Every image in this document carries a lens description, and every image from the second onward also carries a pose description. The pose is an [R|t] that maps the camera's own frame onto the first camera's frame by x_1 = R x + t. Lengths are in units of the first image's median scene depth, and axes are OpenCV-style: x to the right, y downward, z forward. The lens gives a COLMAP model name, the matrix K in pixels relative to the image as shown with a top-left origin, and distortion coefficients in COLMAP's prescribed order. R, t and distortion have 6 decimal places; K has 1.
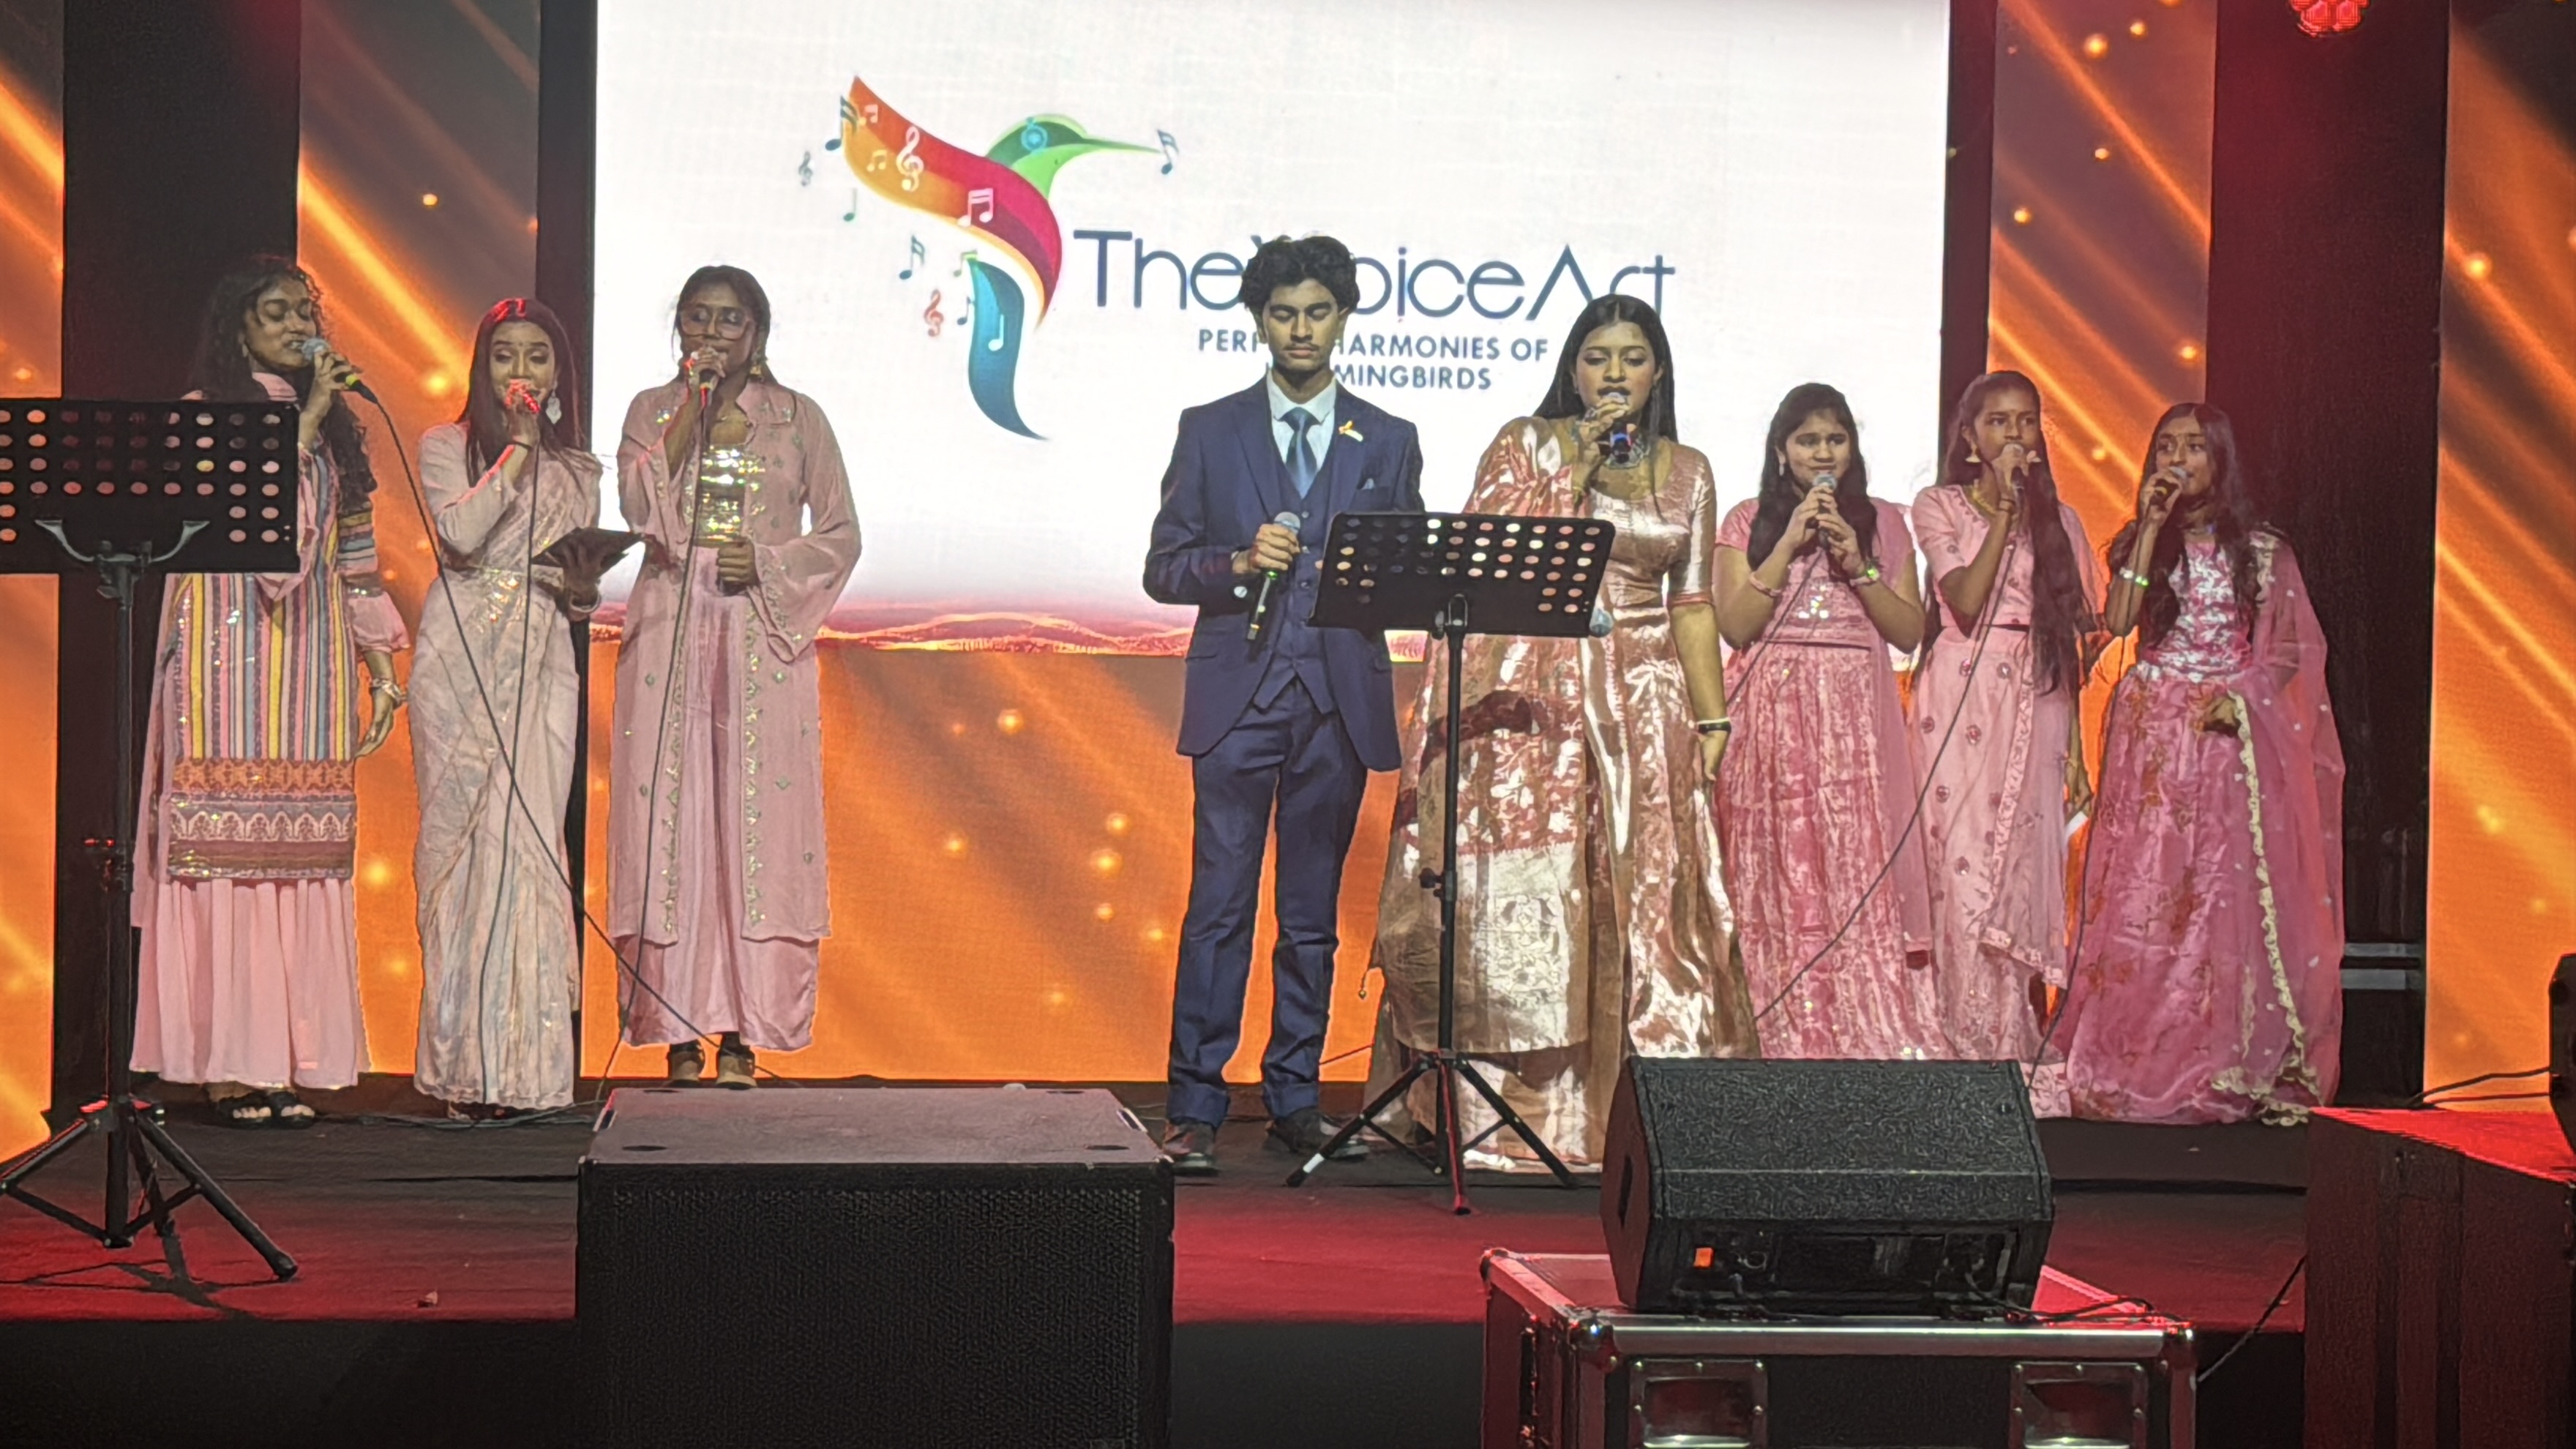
lens RADIAL K [[4393.4, 0, 1296.7], [0, 4393.4, 771.7], [0, 0, 1]] dist [0.119197, -0.229278]
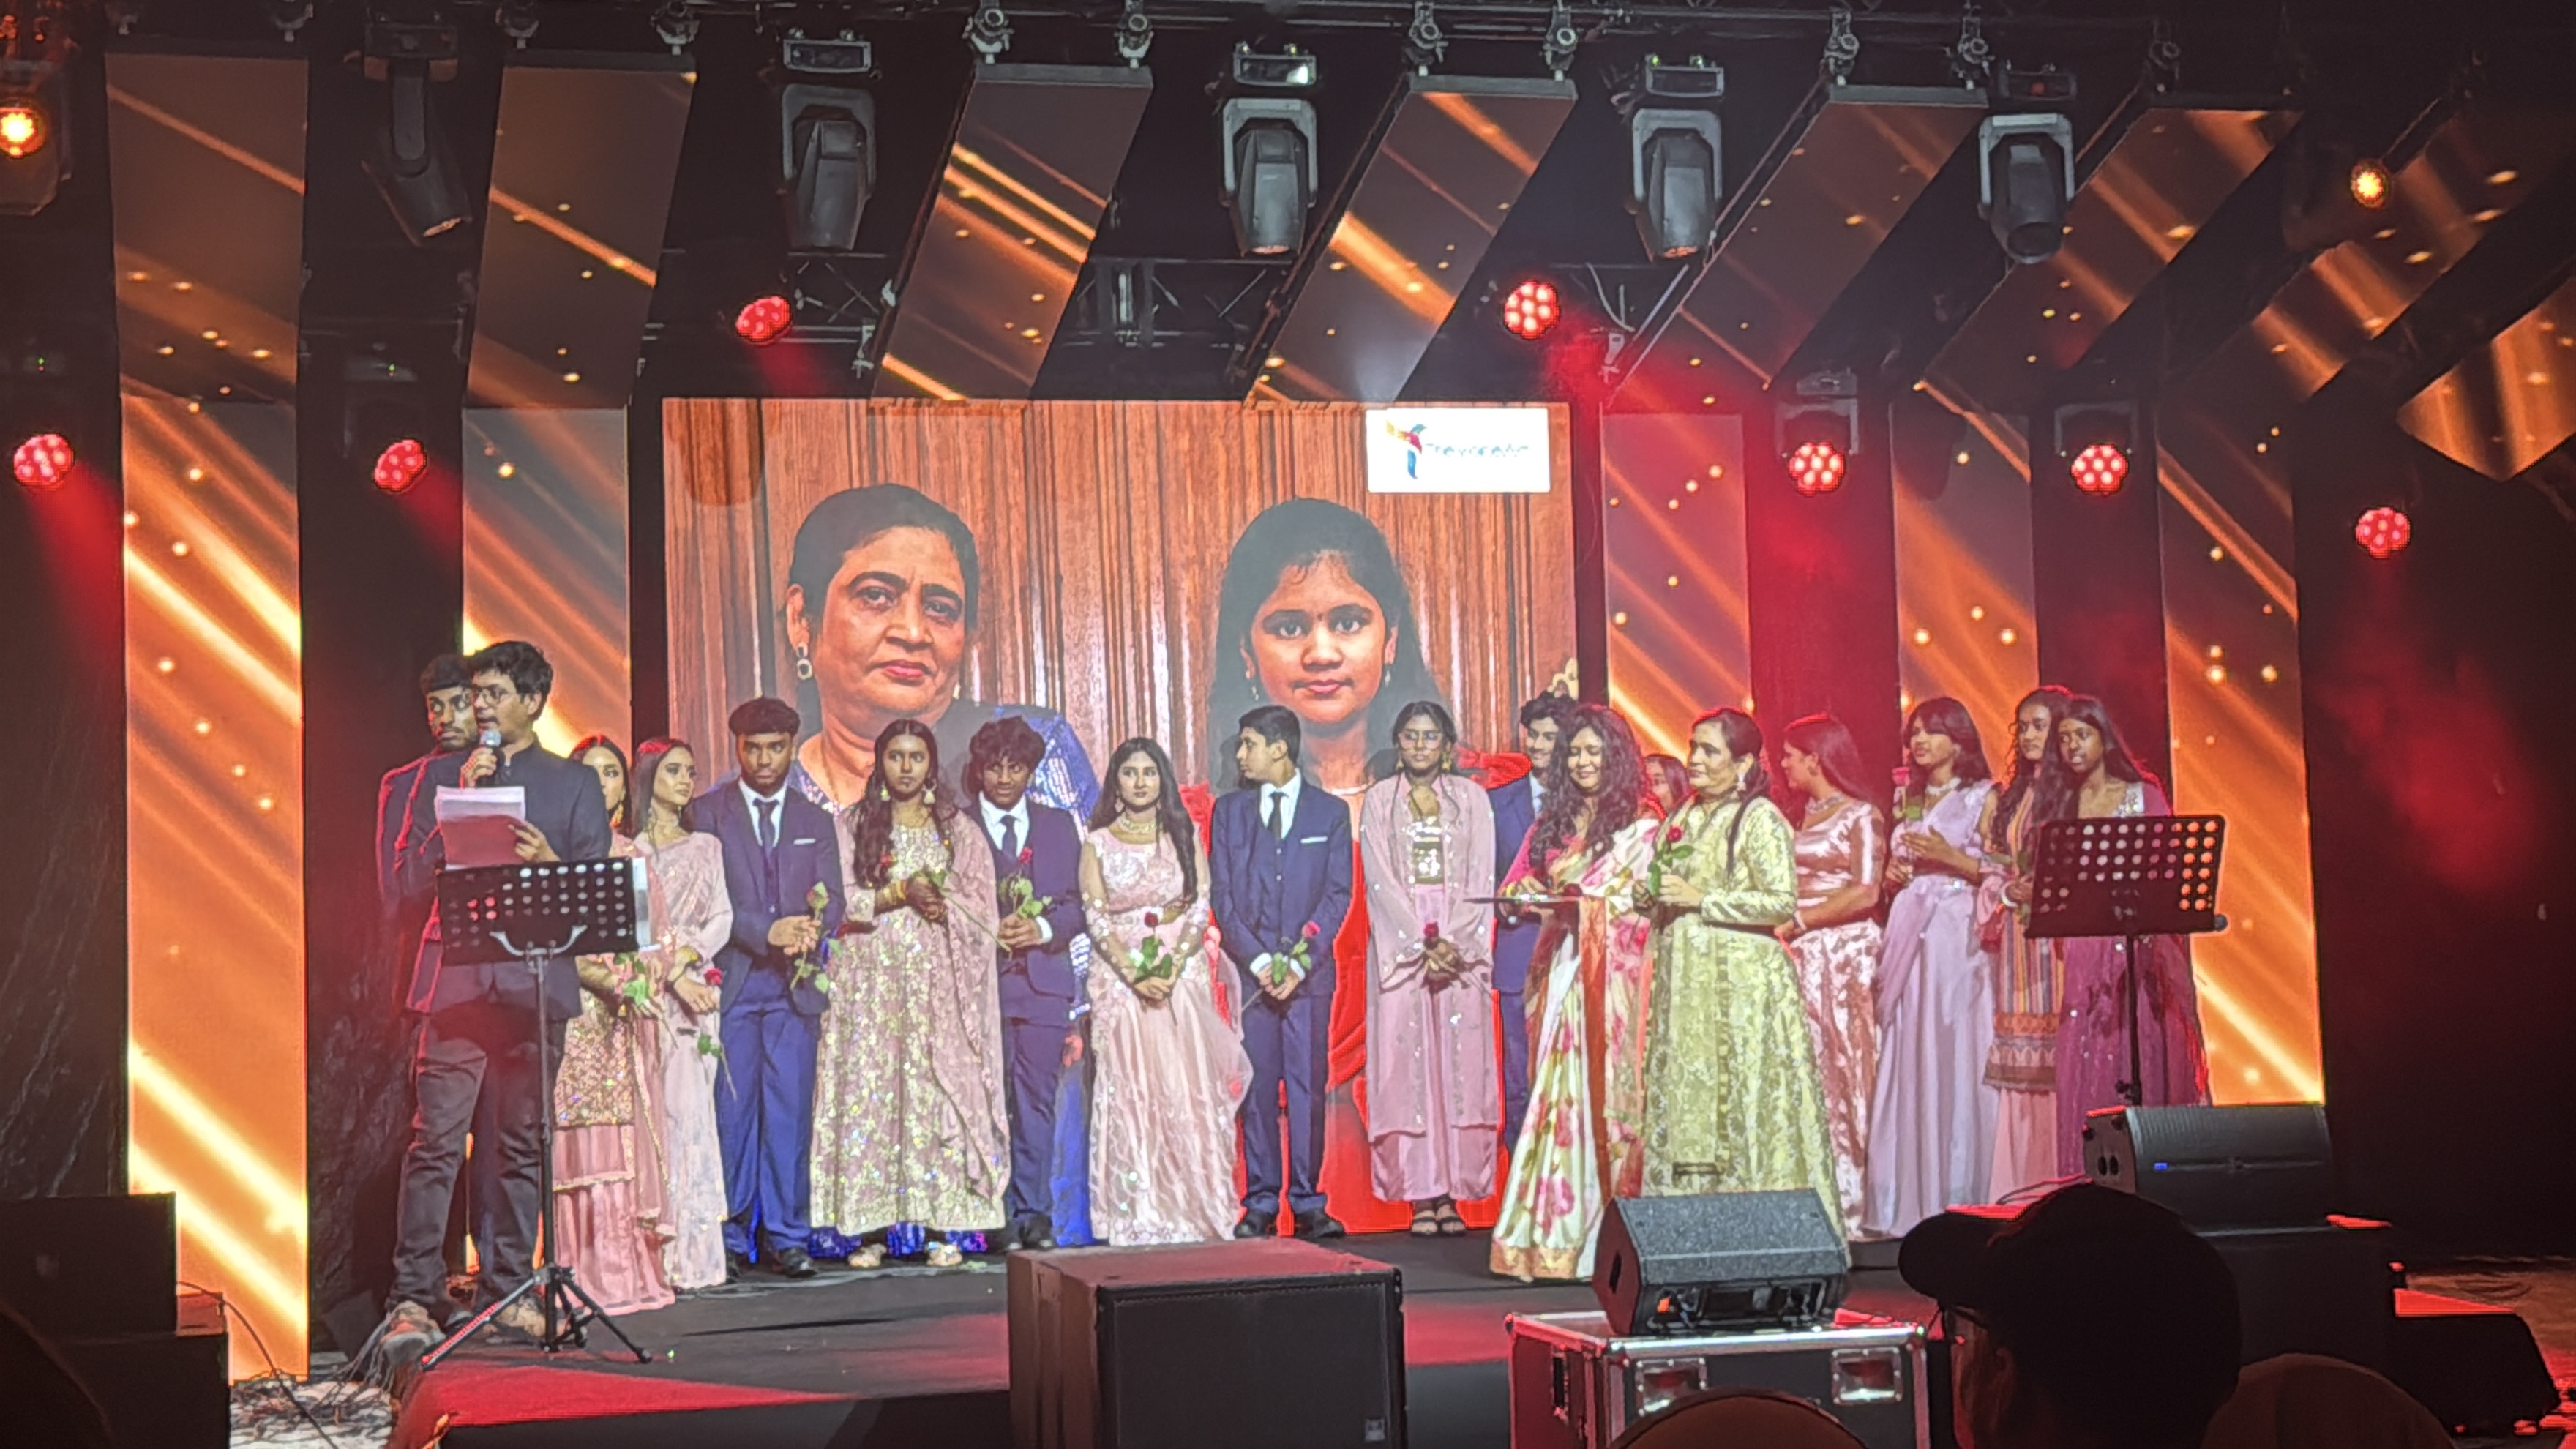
lens RADIAL K [[4274.0, 0, 1286.7], [0, 4274.0, 644.3], [0, 0, 1]] dist [0.155302, -0.178356]
pose [[0.986834, -0.038057, 0.157193, -0.337325], [0.048935, 0.996624, -0.065921, -0.055216], [-0.154153, 0.072745, 0.985365, -0.773169]]
